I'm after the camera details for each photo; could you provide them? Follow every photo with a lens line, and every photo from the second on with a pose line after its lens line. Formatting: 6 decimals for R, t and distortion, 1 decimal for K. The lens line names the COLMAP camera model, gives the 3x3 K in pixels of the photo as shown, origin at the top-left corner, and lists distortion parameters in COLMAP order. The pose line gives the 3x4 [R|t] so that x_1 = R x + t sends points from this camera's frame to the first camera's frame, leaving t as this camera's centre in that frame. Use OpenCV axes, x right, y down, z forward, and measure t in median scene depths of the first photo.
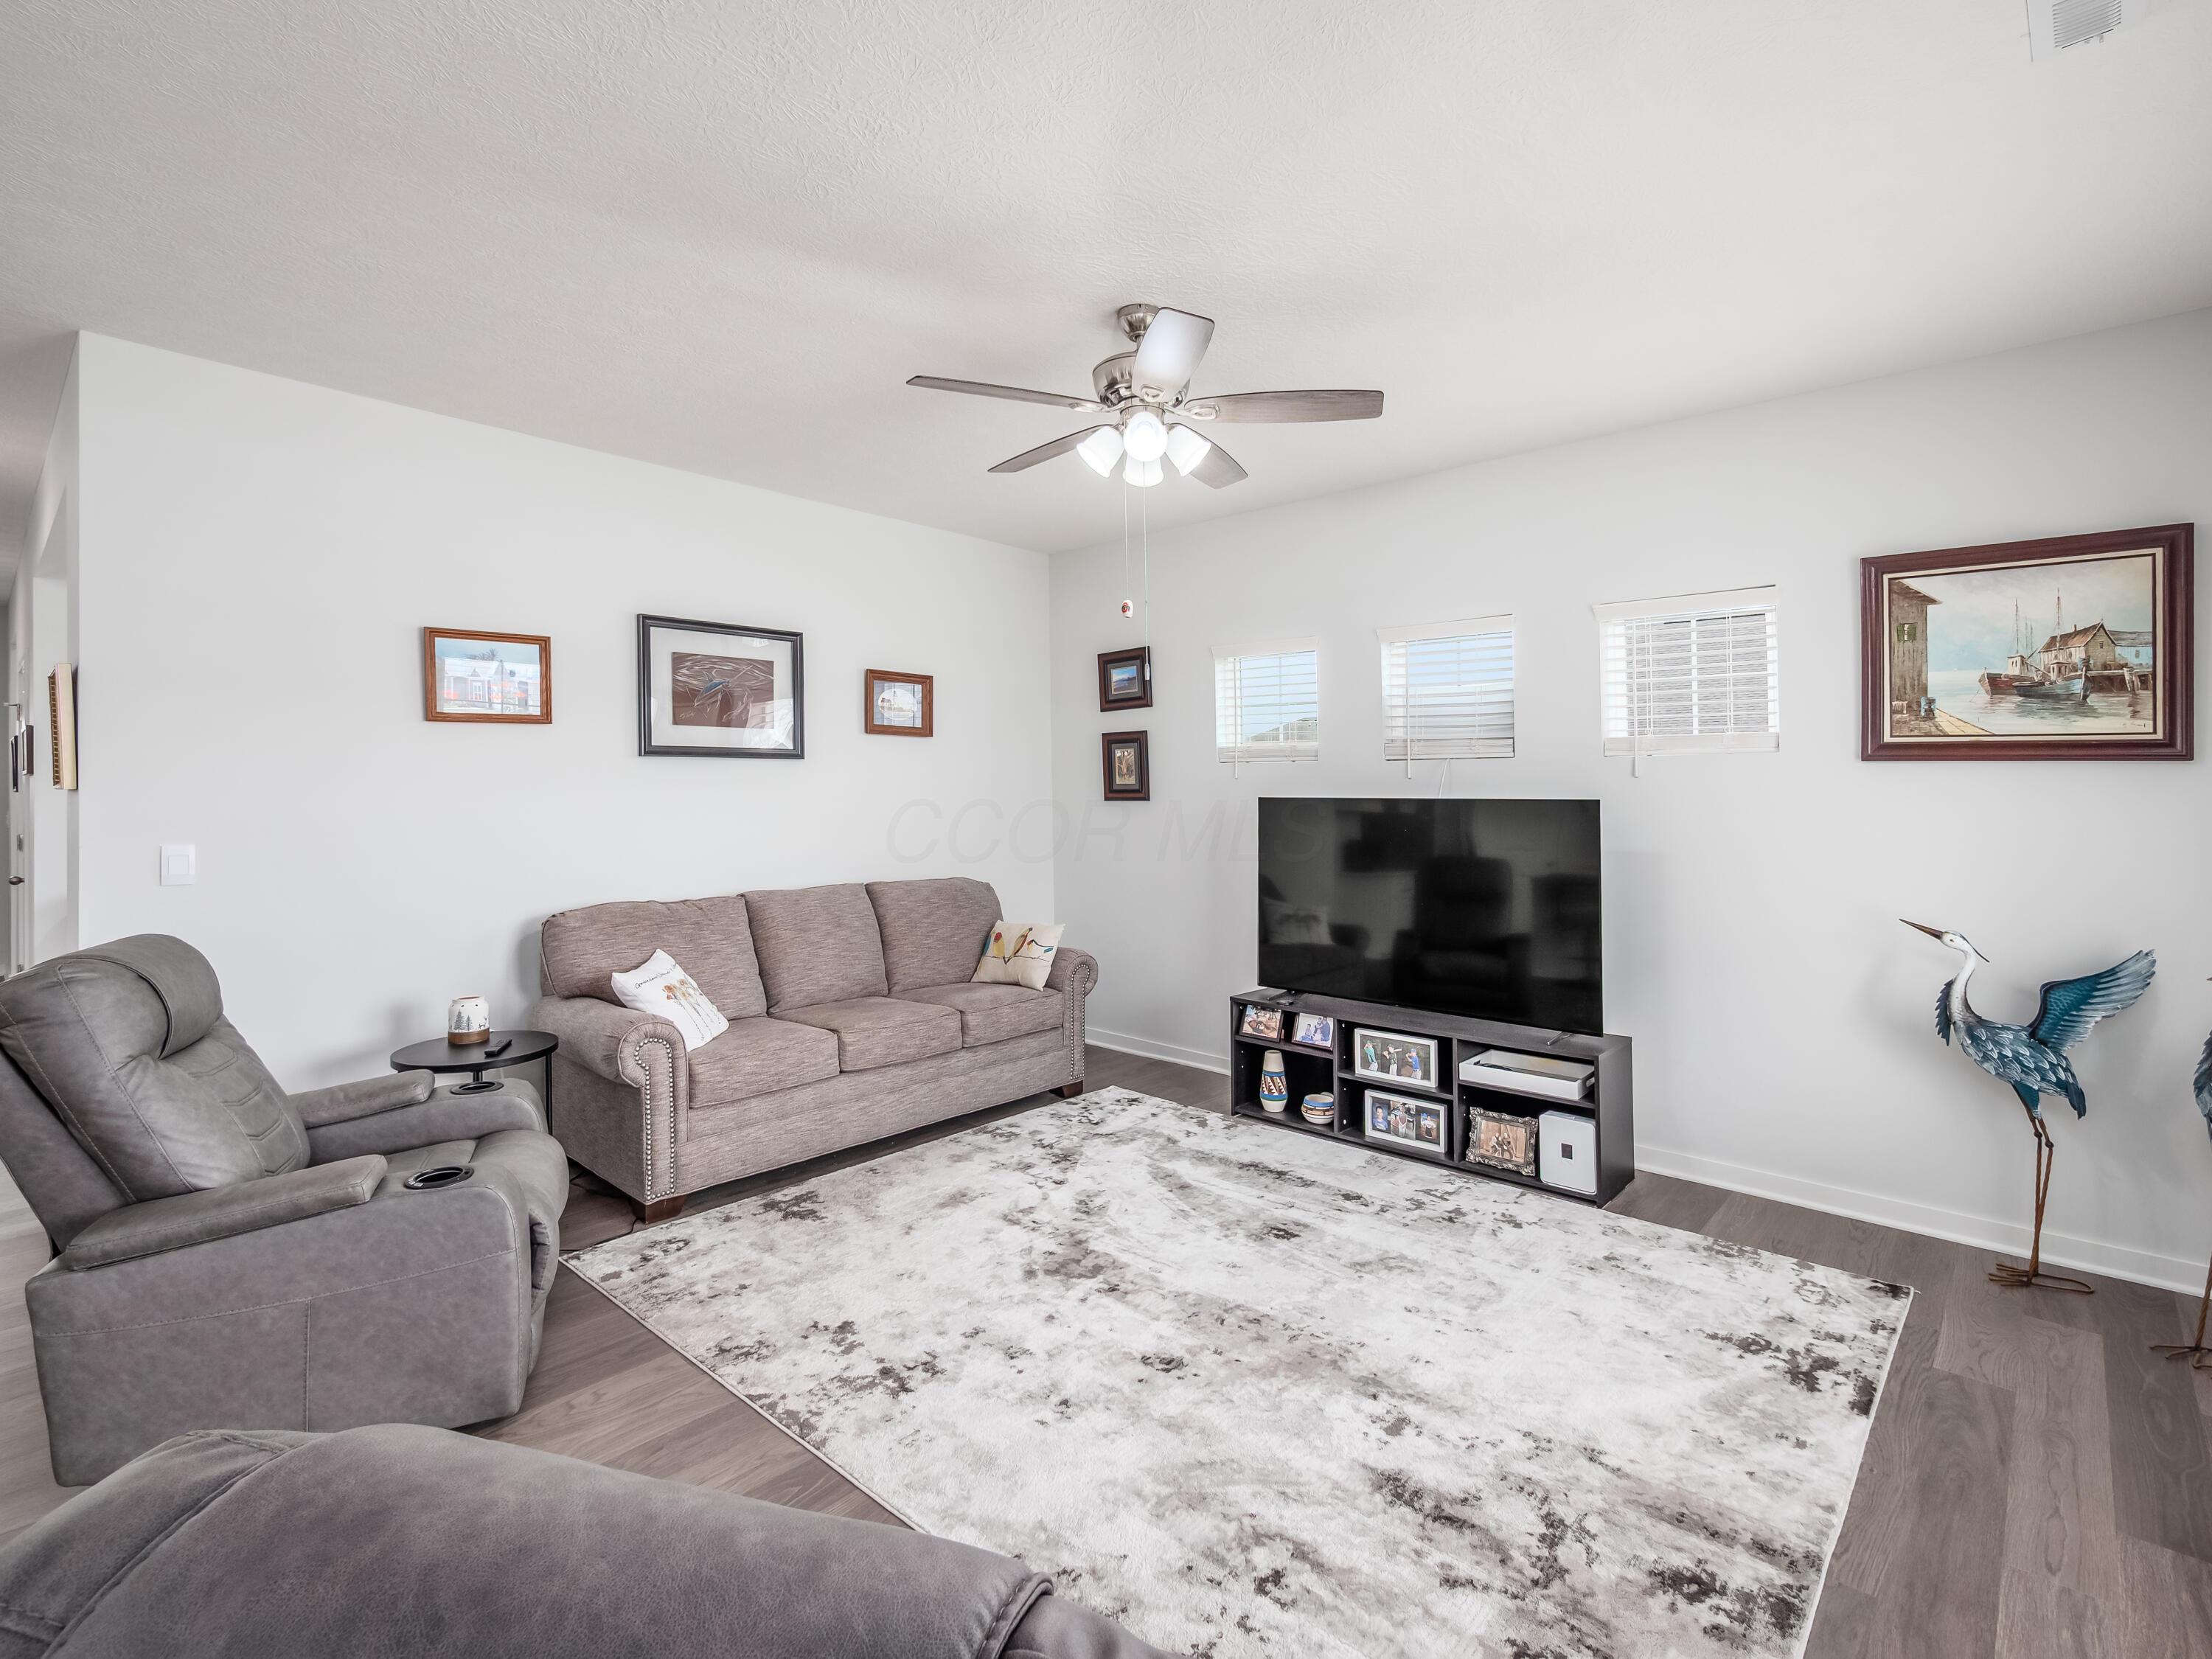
lens RADIAL K [[1050.0, 0, 1113.7], [0, 1050.0, 767.5], [0, 0, 1]] dist [-0.002769, 0.000500]
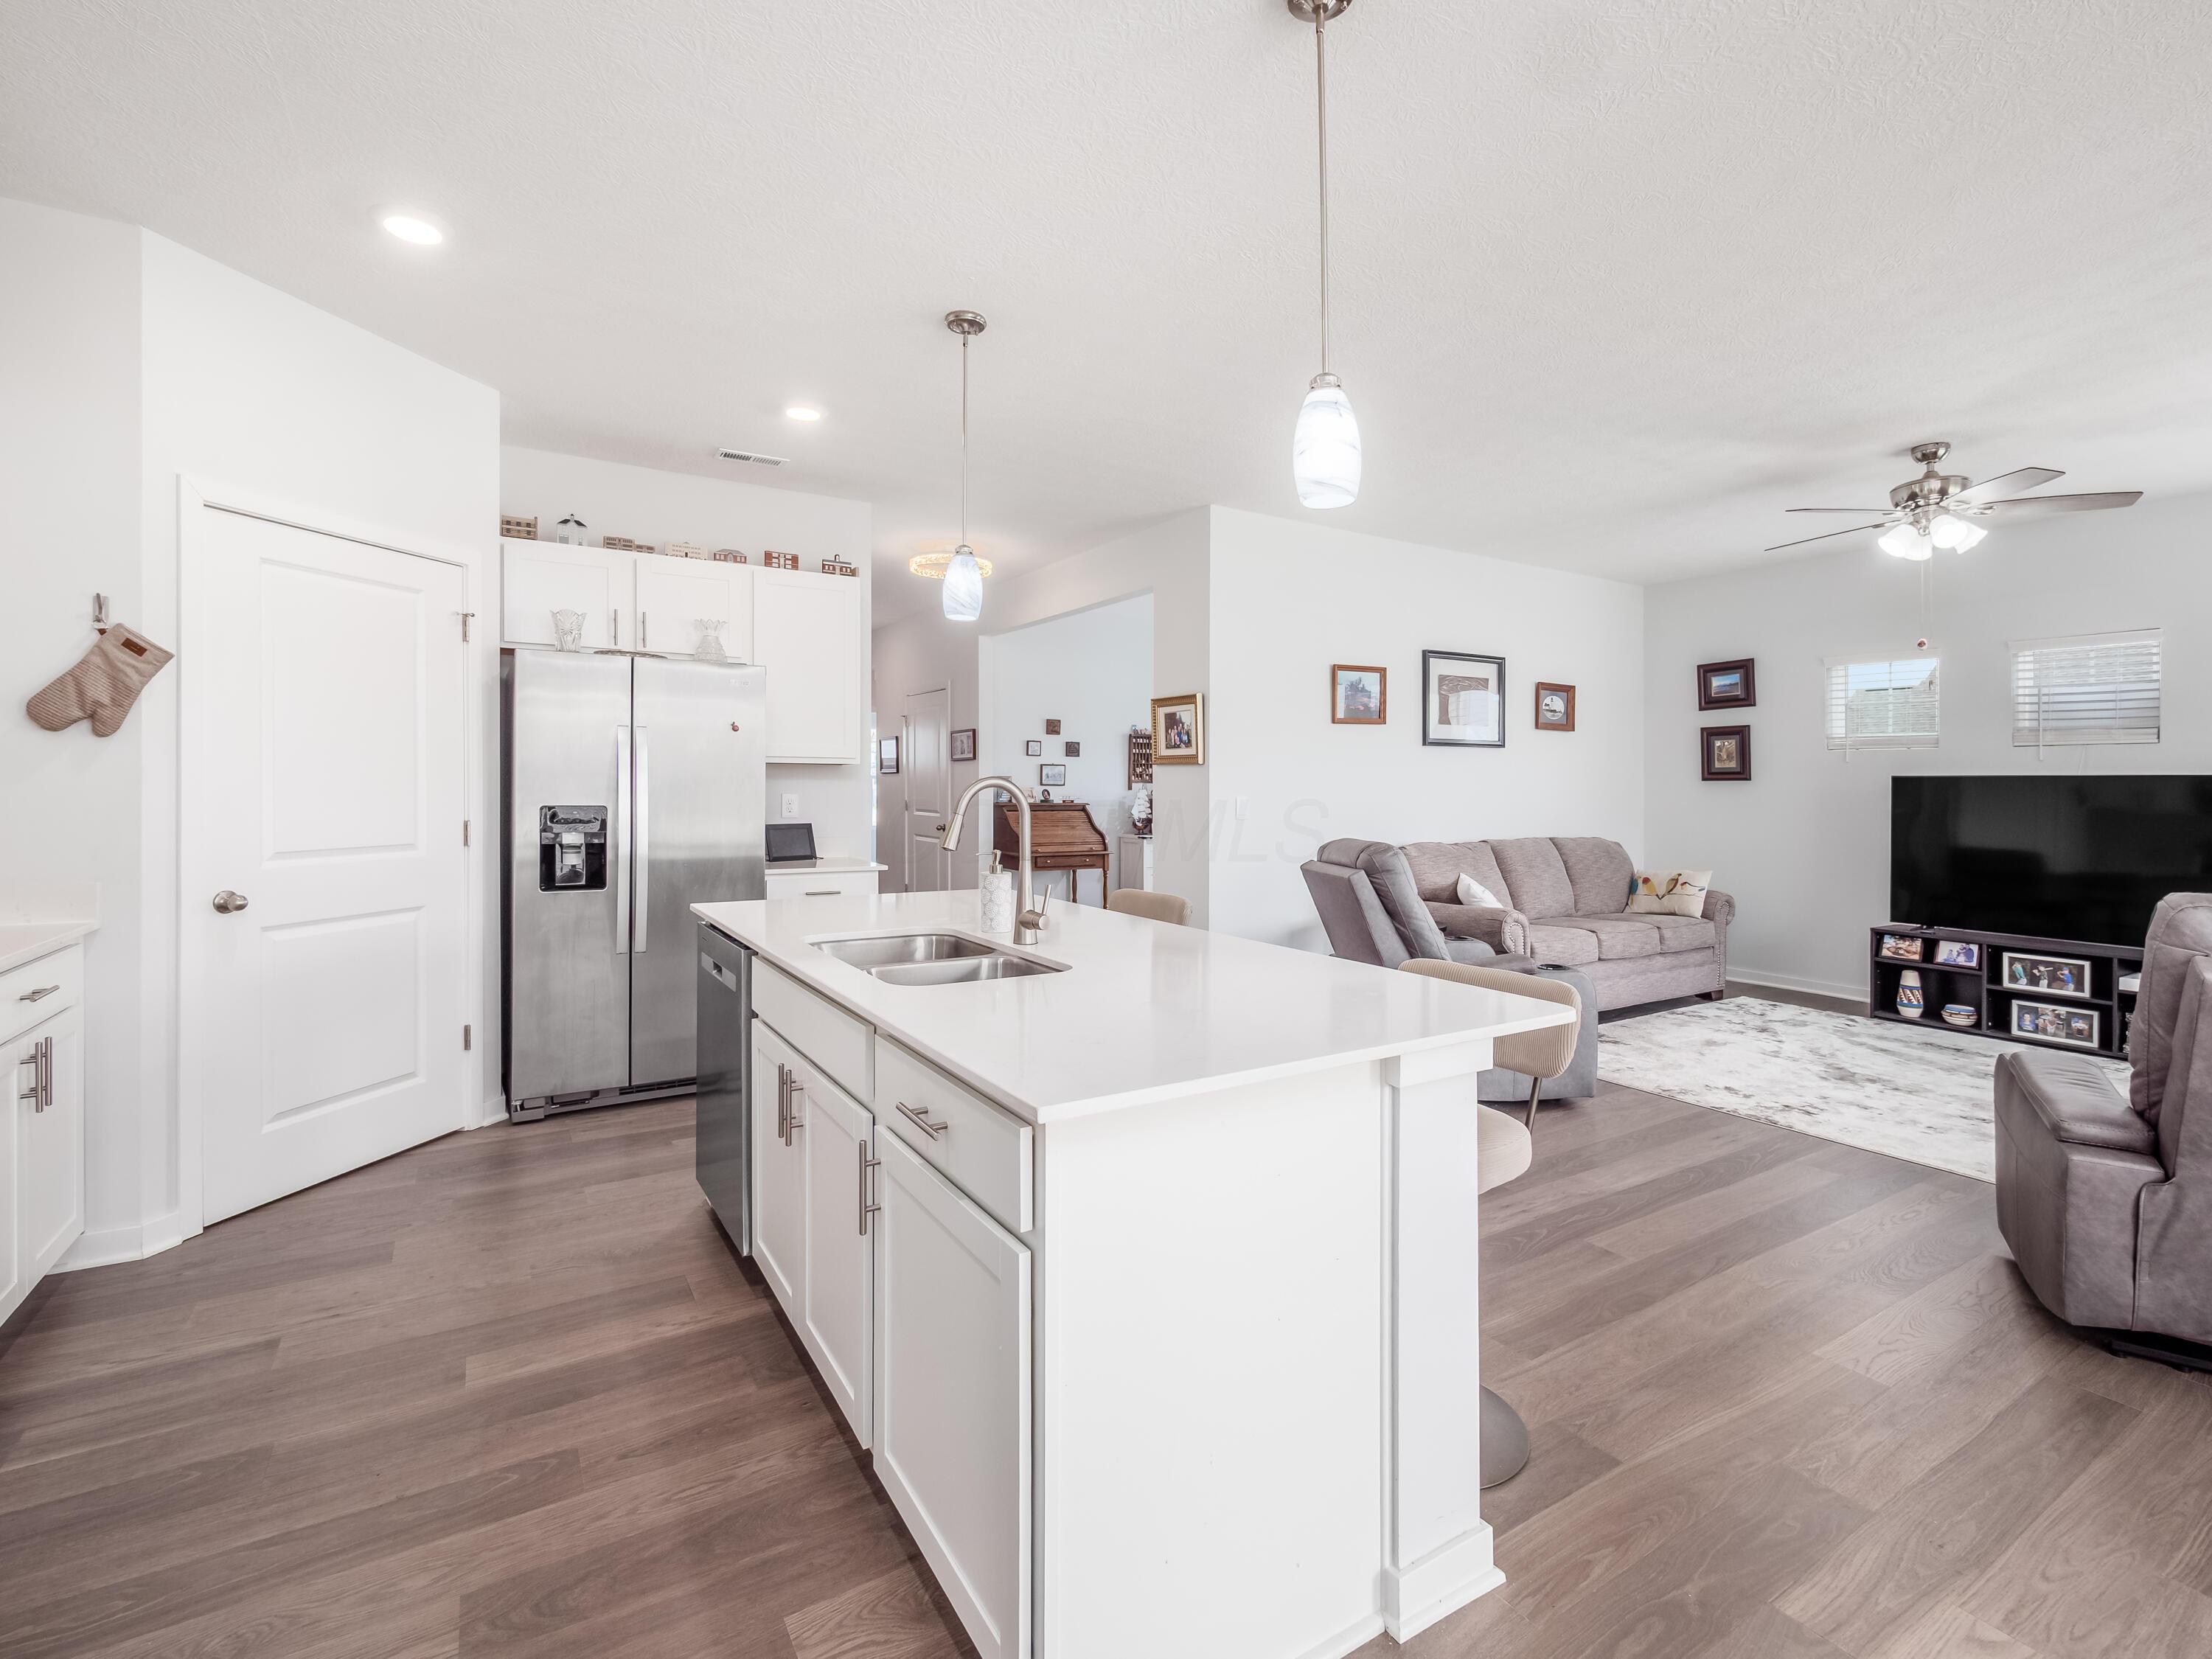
lens RADIAL K [[1016.5, 0, 1106.7], [0, 1016.5, 793.5], [0, 0, 1]] dist [-0.000143, 0.001086]
pose [[0.961445, 0.007419, -0.274899, -0.493816], [0.000447, 0.999592, 0.028542, 0.015665], [0.274998, -0.027564, 0.961049, -0.512123]]
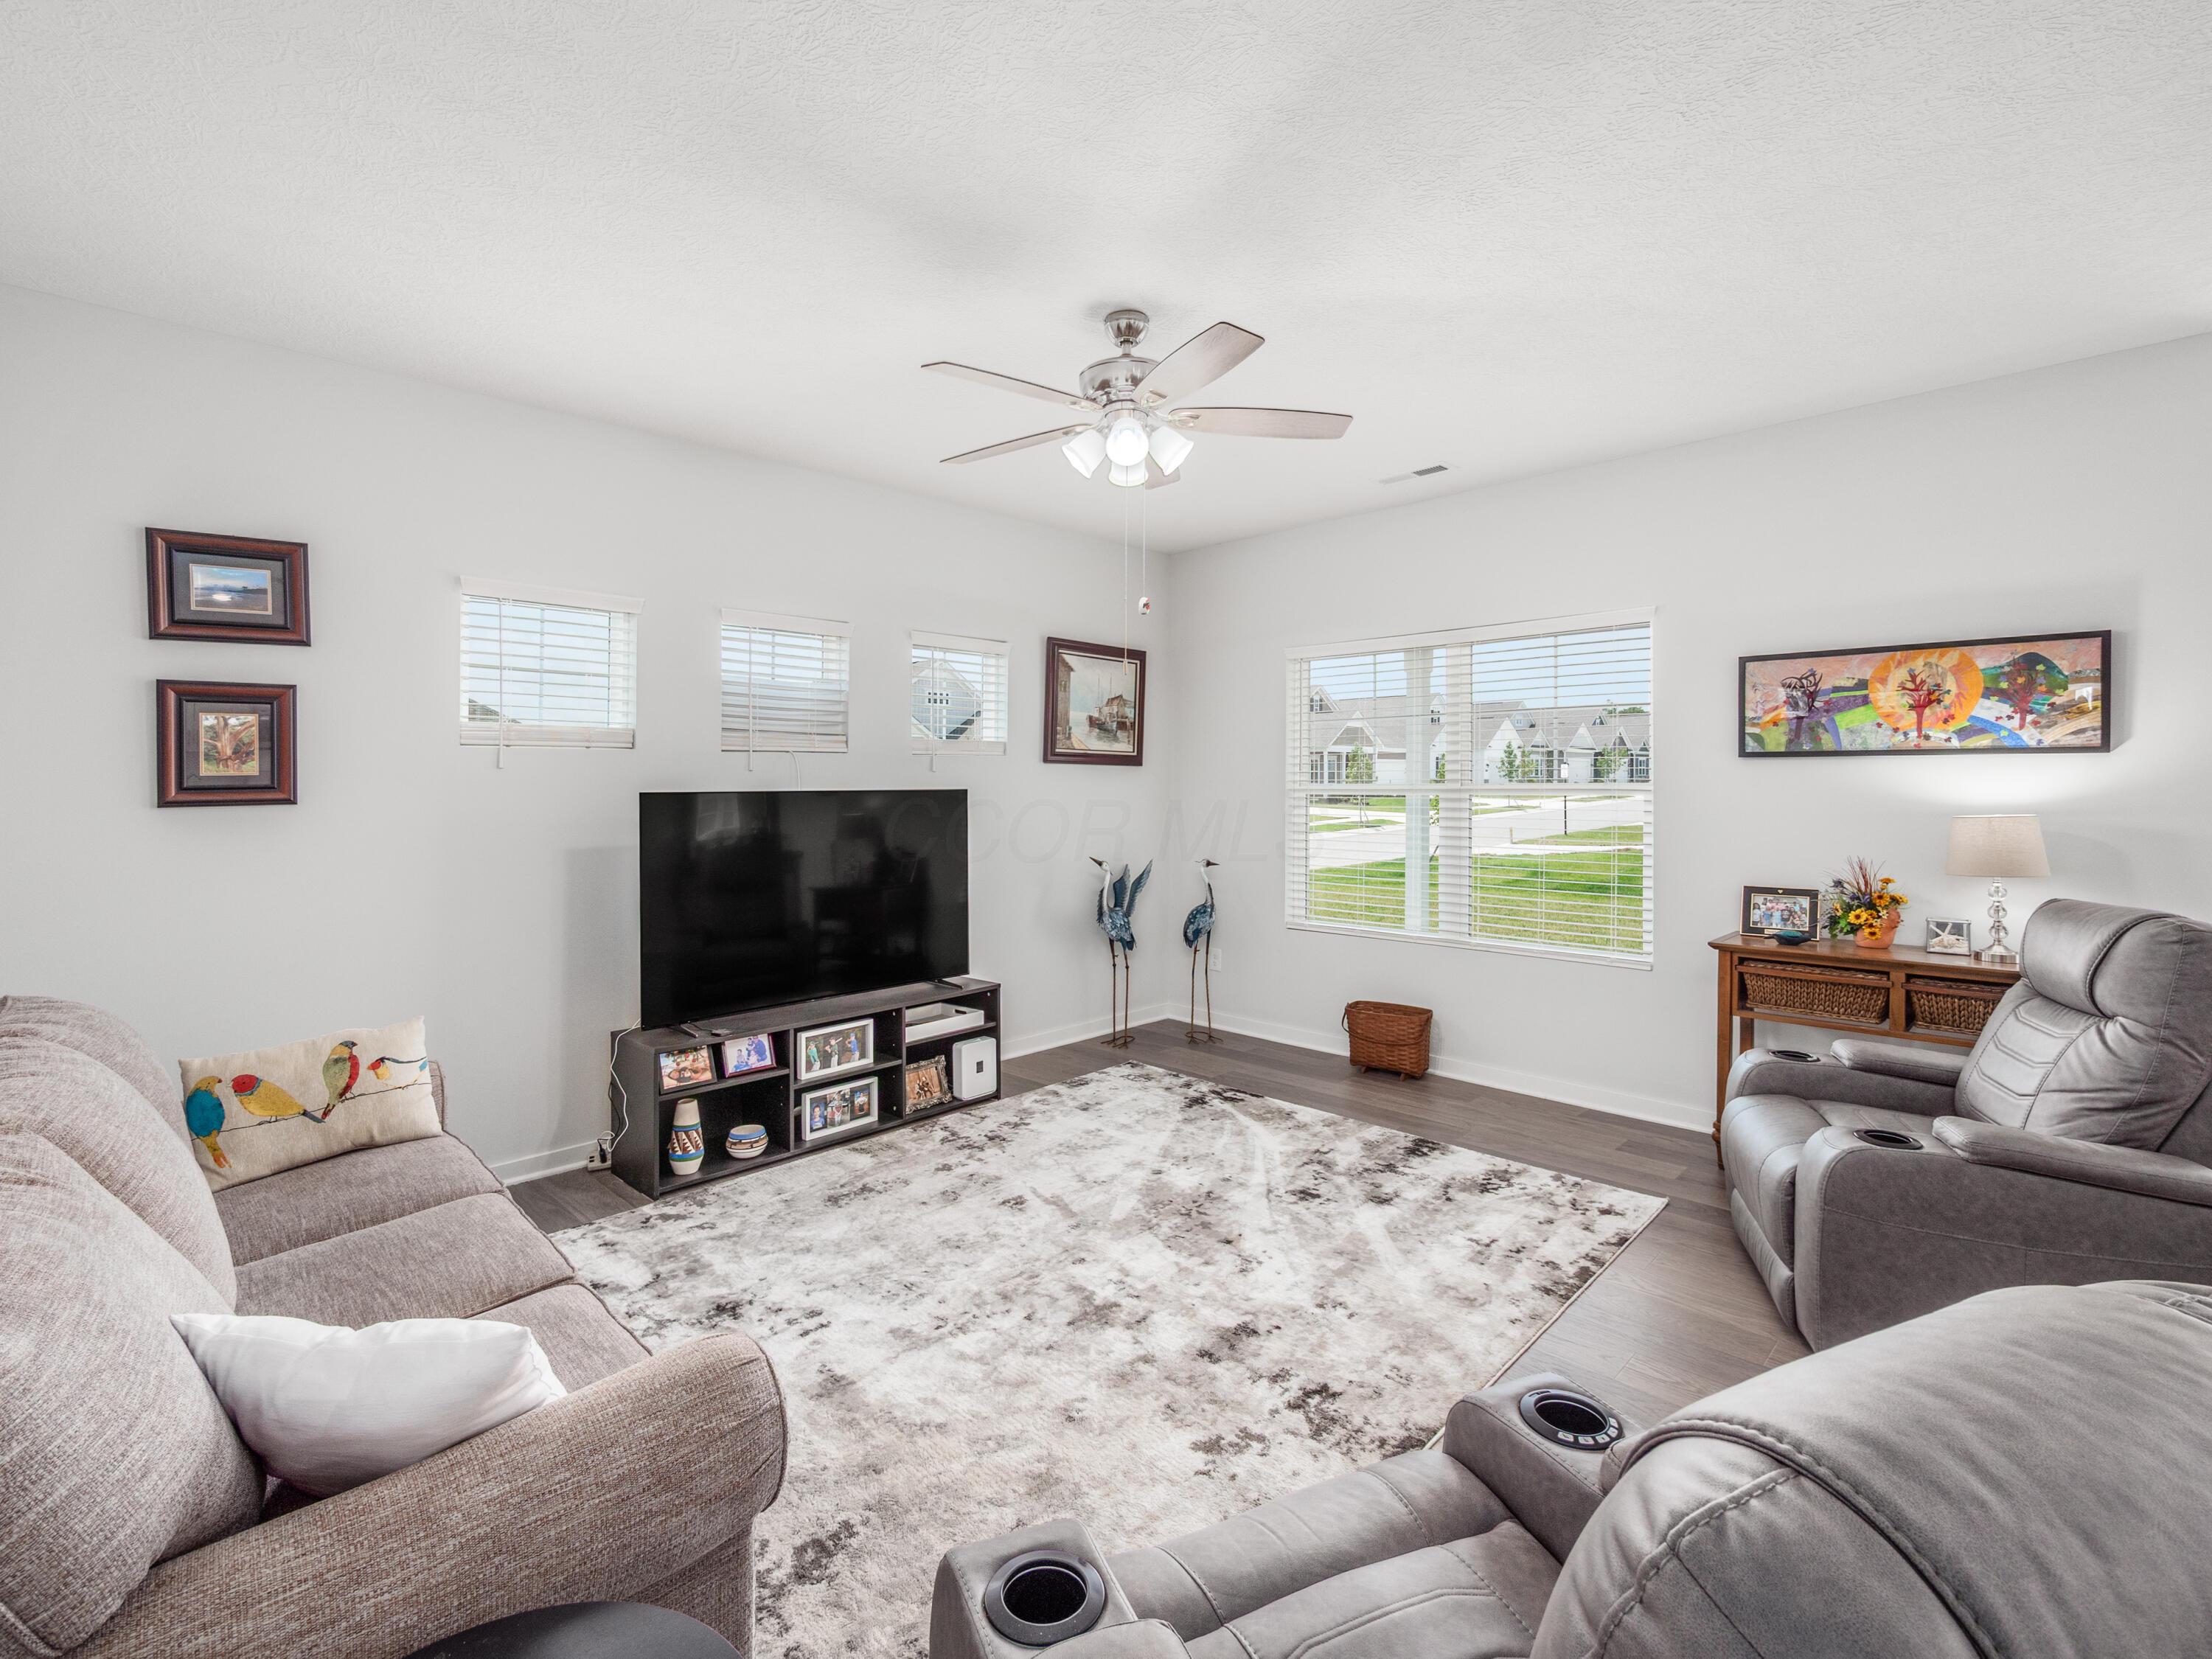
lens RADIAL K [[1015.7, 0, 1116.4], [0, 1015.7, 767.6], [0, 0, 1]] dist [-0.001421, 0.000537]
pose [[0.037149, 0.012348, 0.999233, -0.681957], [-0.014534, 0.999825, -0.011815, 0.014446], [-0.999204, -0.014084, 0.037322, 0.683841]]
